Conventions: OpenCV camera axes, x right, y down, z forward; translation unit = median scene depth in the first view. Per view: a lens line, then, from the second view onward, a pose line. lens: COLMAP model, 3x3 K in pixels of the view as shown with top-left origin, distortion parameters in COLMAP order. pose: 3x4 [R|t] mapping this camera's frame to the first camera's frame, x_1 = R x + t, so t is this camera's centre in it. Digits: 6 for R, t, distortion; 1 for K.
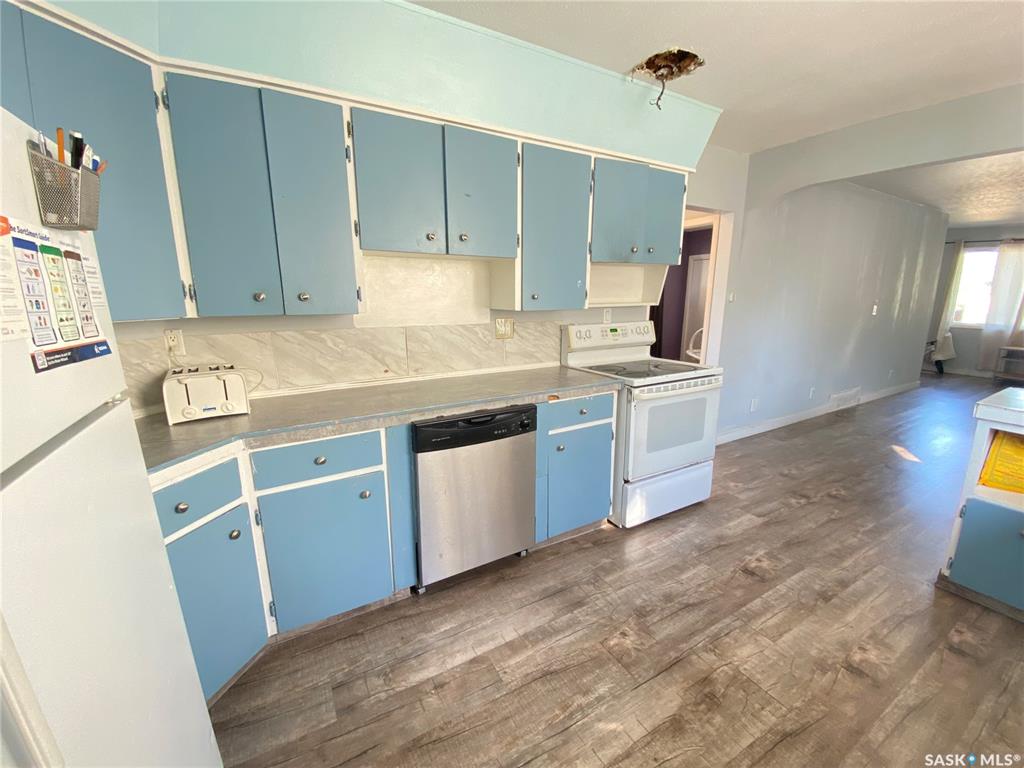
lens RADIAL K [[416.8, 0, 510.5], [0, 416.8, 382.7], [0, 0, 1]] dist [-0.017845, -0.002751]
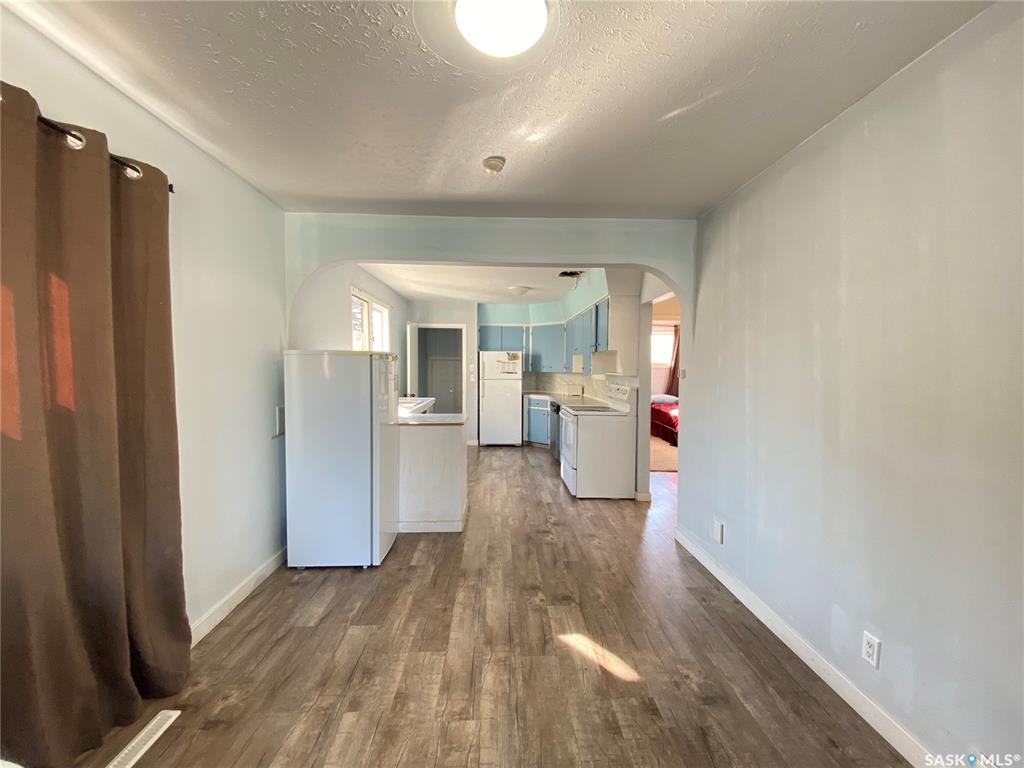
lens RADIAL K [[416.8, 0, 514.4], [0, 416.8, 379.7], [0, 0, 1]] dist [-0.017845, -0.002751]
pose [[-0.451304, 0.033723, -0.891733, 2.422541], [-0.194110, 0.971648, 0.134984, -0.396345], [0.871003, 0.234013, -0.431963, 1.698097]]
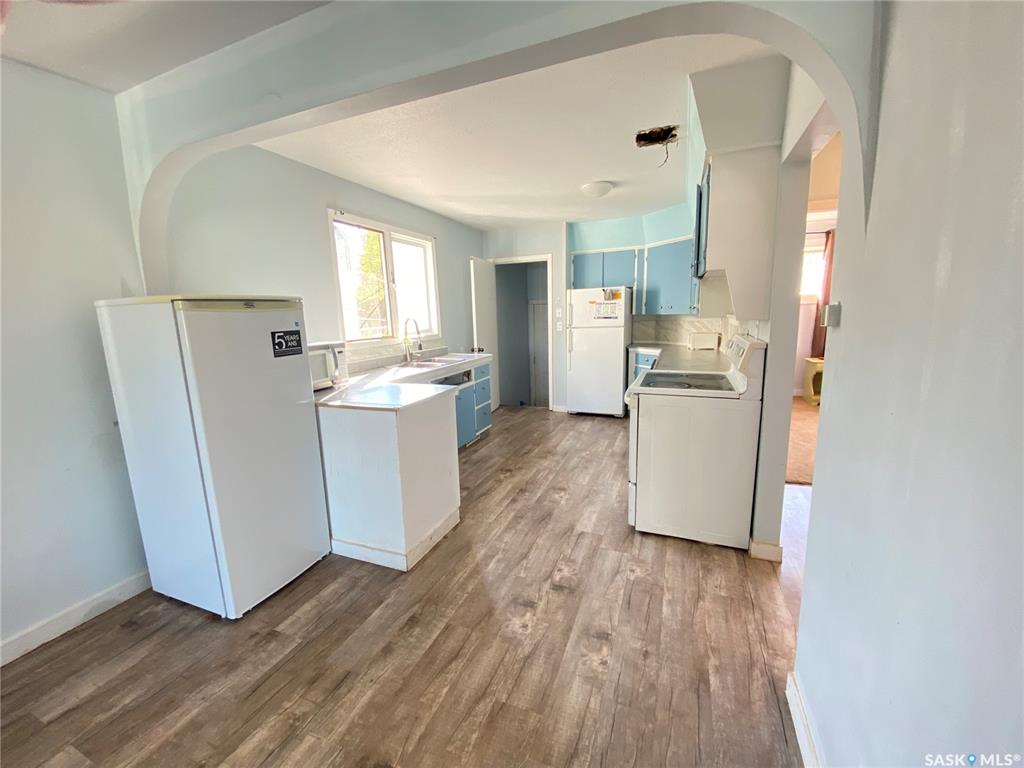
lens RADIAL K [[416.8, 0, 510.7], [0, 416.8, 388.9], [0, 0, 1]] dist [-0.017845, -0.002751]
pose [[-0.782021, 0.143858, -0.606422, 1.493189], [-0.096899, 0.933101, 0.346312, -0.387037], [0.615673, 0.329586, -0.715766, 1.723284]]
